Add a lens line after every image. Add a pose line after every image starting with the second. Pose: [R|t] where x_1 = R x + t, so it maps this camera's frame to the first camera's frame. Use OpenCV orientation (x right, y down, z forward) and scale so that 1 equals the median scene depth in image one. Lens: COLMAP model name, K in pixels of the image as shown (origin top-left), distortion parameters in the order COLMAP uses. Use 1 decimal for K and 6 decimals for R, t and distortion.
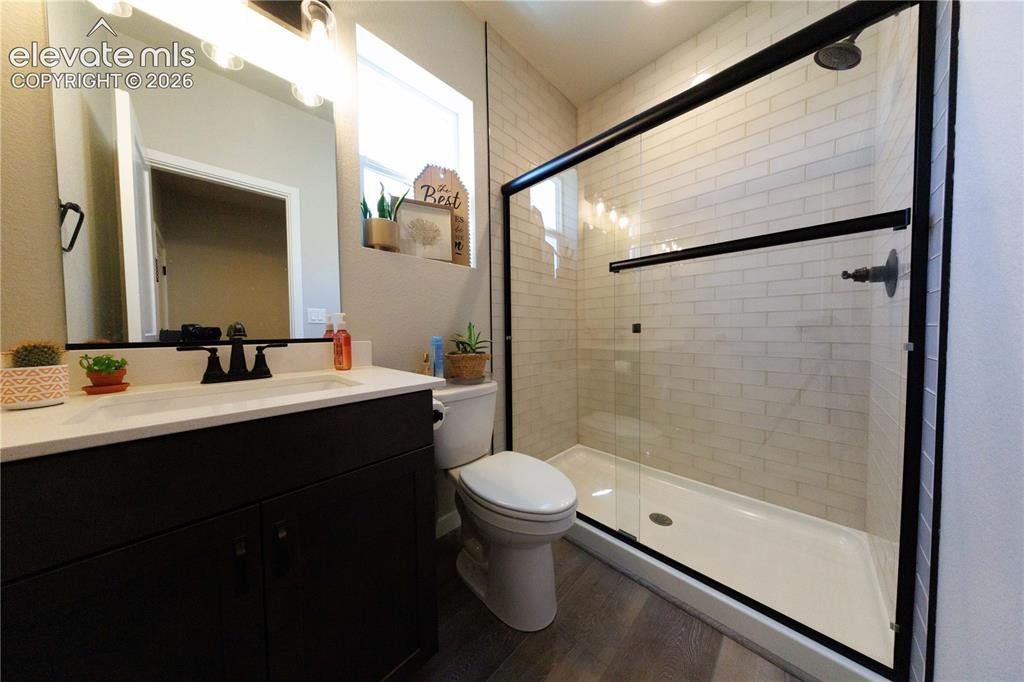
lens RADIAL K [[297.2, 0, 503.1], [0, 297.2, 338.4], [0, 0, 1]] dist [-0.000539, -0.000030]
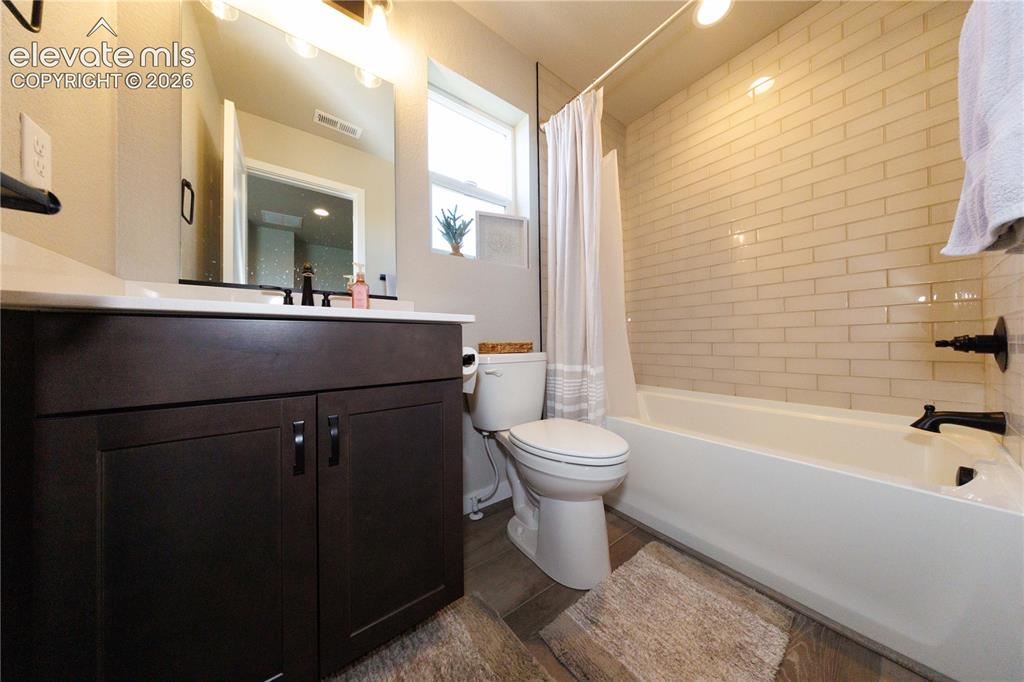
lens RADIAL K [[293.3, 0, 512.0], [0, 293.3, 341.0], [0, 0, 1]] dist [0.001141, 0.000047]
pose [[0.991988, 0.007509, -0.126106, 0.013555], [-0.012662, 0.999115, -0.040113, 0.233873], [0.125693, 0.041388, 0.991205, 0.005248]]
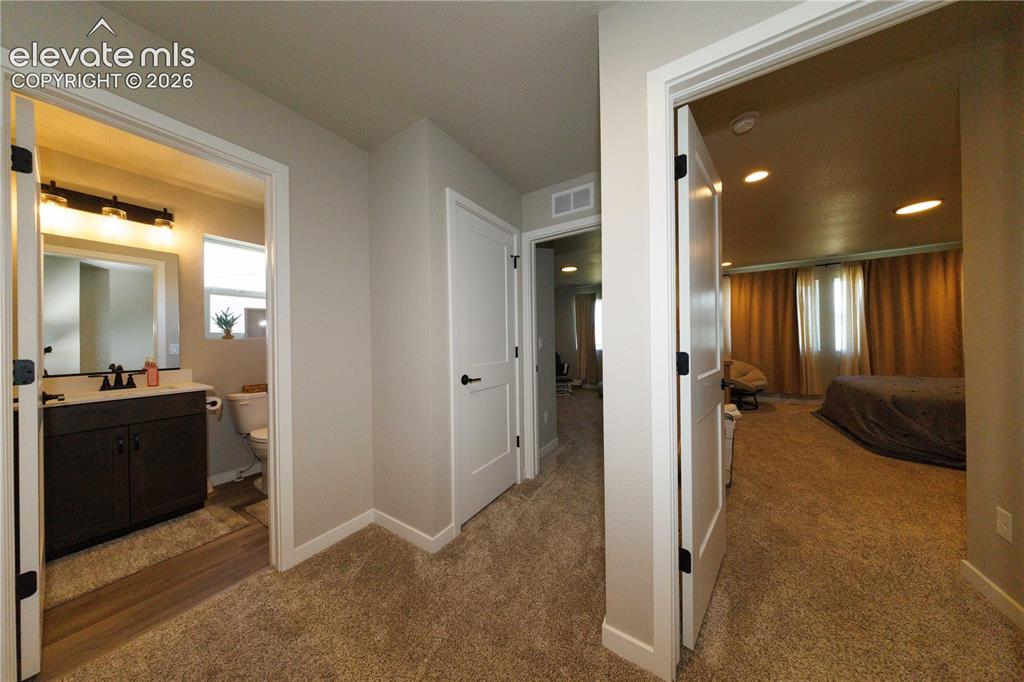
lens RADIAL K [[297.2, 0, 503.1], [0, 297.2, 338.4], [0, 0, 1]] dist [-0.000539, -0.000030]
pose [[0.970776, 0.002232, 0.239975, 1.349110], [0.008211, 0.999062, -0.042507, -0.119858], [-0.239845, 0.043235, 0.969848, -1.812166]]
